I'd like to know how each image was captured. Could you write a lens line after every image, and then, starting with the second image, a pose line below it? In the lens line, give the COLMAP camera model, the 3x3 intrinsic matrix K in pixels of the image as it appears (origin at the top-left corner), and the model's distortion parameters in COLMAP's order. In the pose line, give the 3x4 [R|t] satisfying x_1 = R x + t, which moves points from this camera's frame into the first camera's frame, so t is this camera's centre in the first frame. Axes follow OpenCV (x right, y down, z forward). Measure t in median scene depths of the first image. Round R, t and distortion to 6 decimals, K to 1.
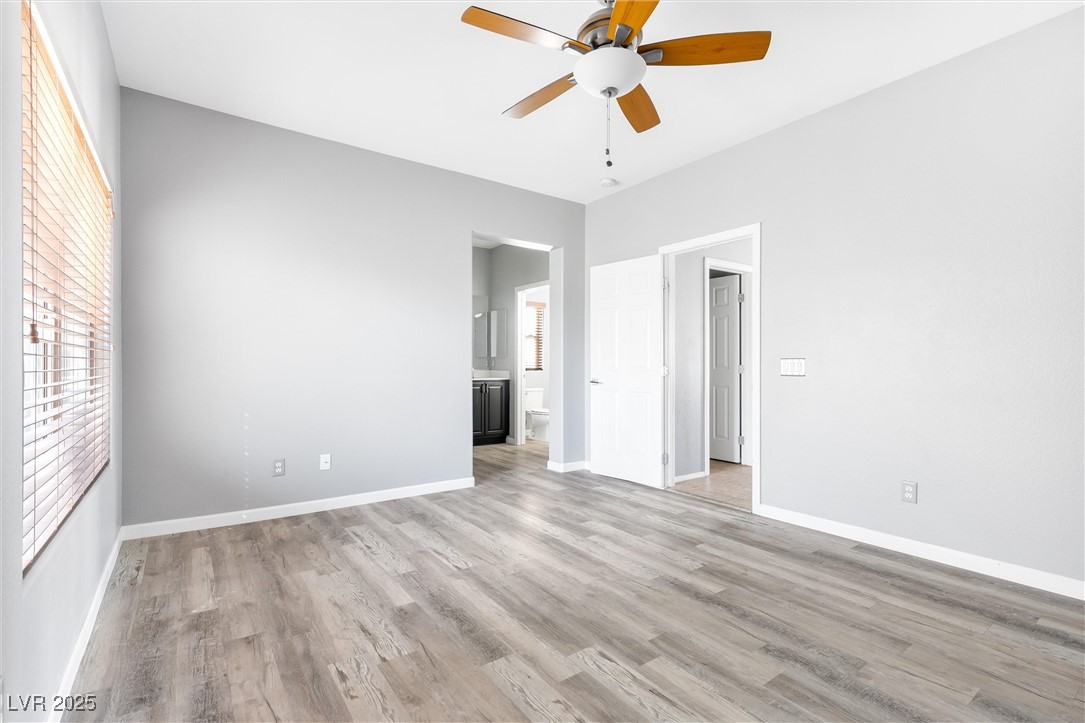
lens RADIAL K [[495.0, 0, 543.6], [0, 495.0, 363.4], [0, 0, 1]] dist [0.003488, -0.000418]
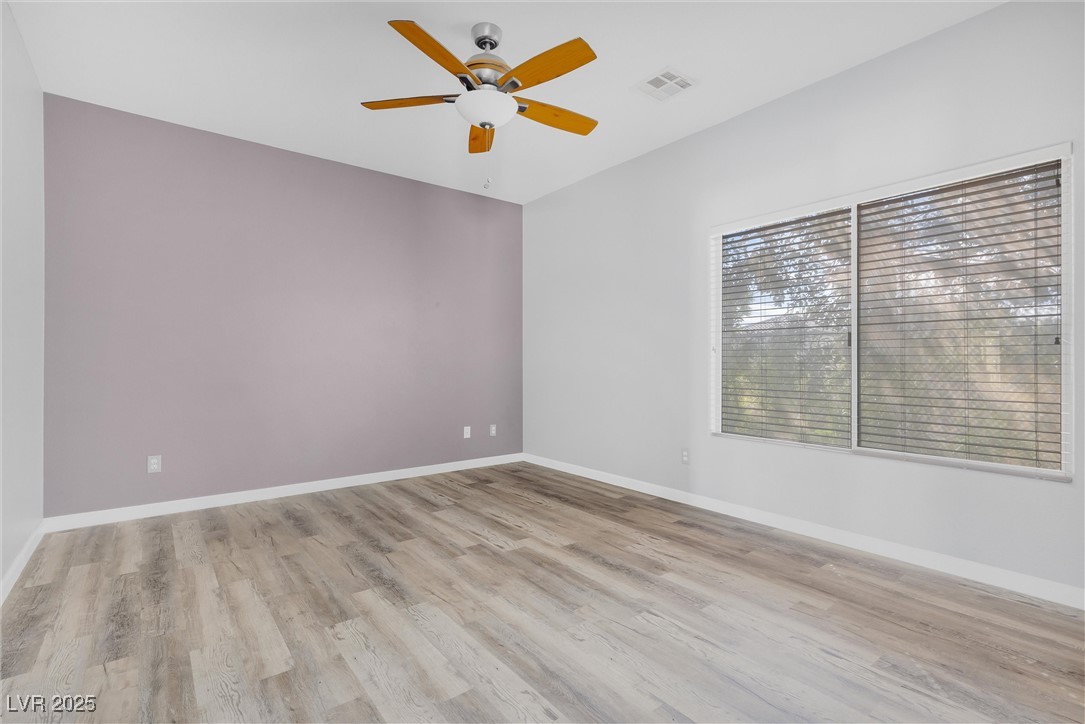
lens RADIAL K [[476.4, 0, 544.9], [0, 476.4, 358.7], [0, 0, 1]] dist [-0.000525, -0.000086]
pose [[-0.999088, -0.001564, -0.042661, 0.039358], [-0.001212, 0.999965, -0.008270, 0.008215], [0.042673, -0.008211, -0.999055, 2.033261]]
